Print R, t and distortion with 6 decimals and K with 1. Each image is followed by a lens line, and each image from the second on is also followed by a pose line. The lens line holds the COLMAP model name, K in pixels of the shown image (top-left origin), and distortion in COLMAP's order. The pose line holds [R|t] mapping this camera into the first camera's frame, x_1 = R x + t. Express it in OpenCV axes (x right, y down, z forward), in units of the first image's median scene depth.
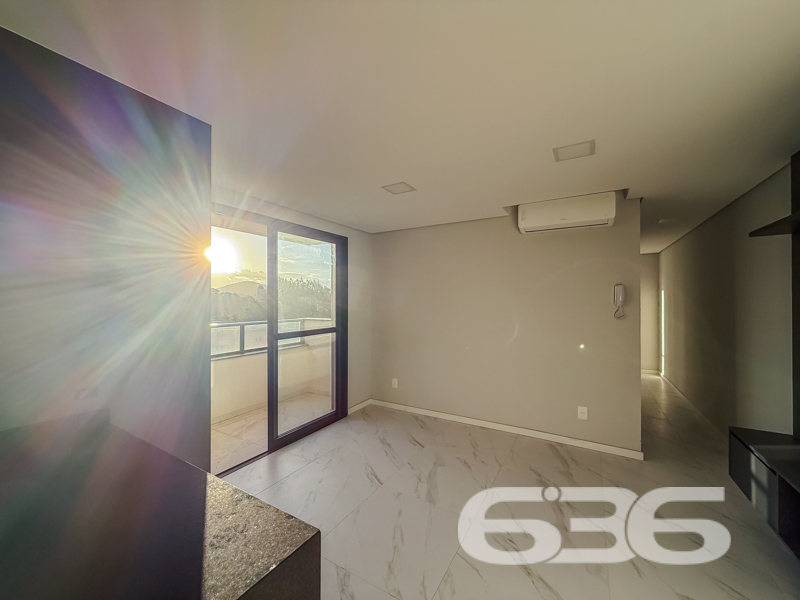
lens RADIAL K [[319.8, 0, 395.7], [0, 319.8, 301.8], [0, 0, 1]] dist [-0.003004, -0.000295]
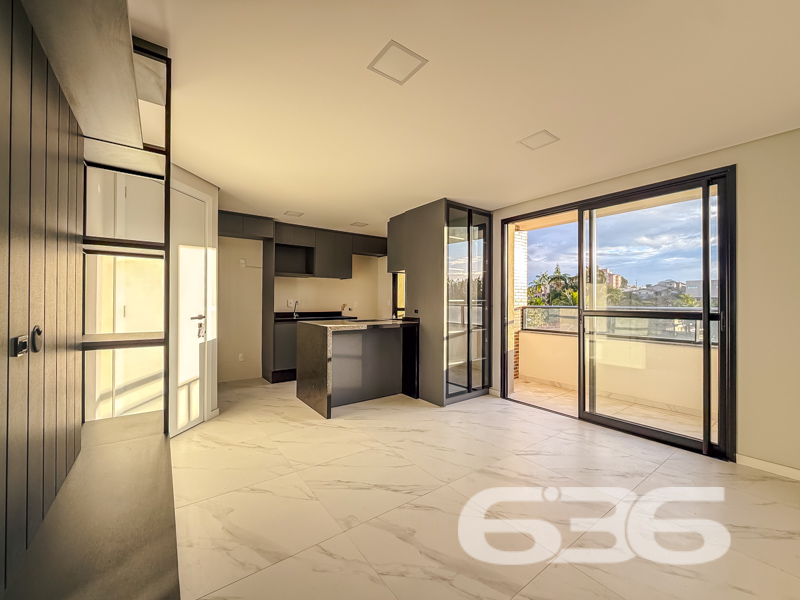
lens RADIAL K [[319.8, 0, 398.2], [0, 319.8, 301.0], [0, 0, 1]] dist [-0.003004, -0.000295]
pose [[-0.387780, -0.004424, -0.921741, 0.779351], [-0.004686, 0.999985, -0.002829, 0.070474], [0.921740, 0.003222, -0.387795, 0.793419]]
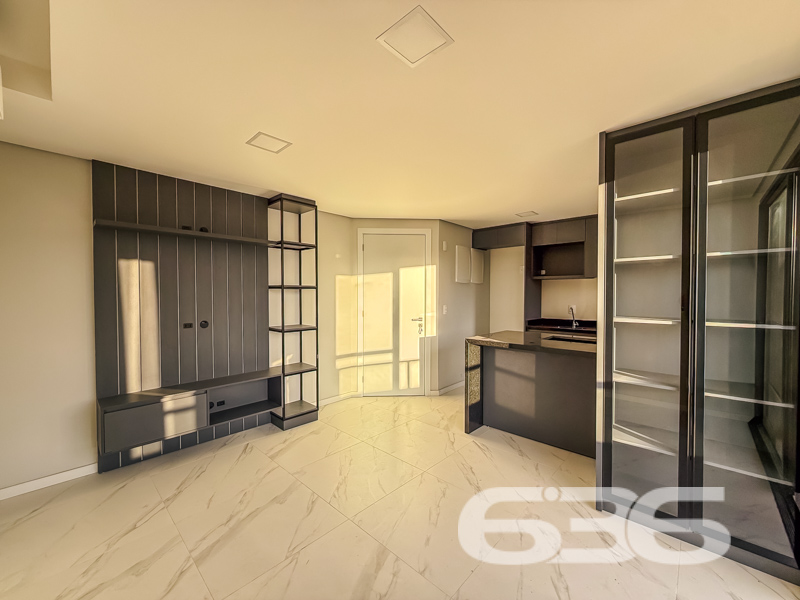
lens RADIAL K [[319.8, 0, 399.1], [0, 319.8, 298.4], [0, 0, 1]] dist [-0.003004, -0.000295]
pose [[-0.977362, -0.001967, 0.211563, -0.056677], [-0.001609, 0.999997, 0.001866, 0.031025], [-0.211566, 0.001483, -0.977363, 1.184964]]
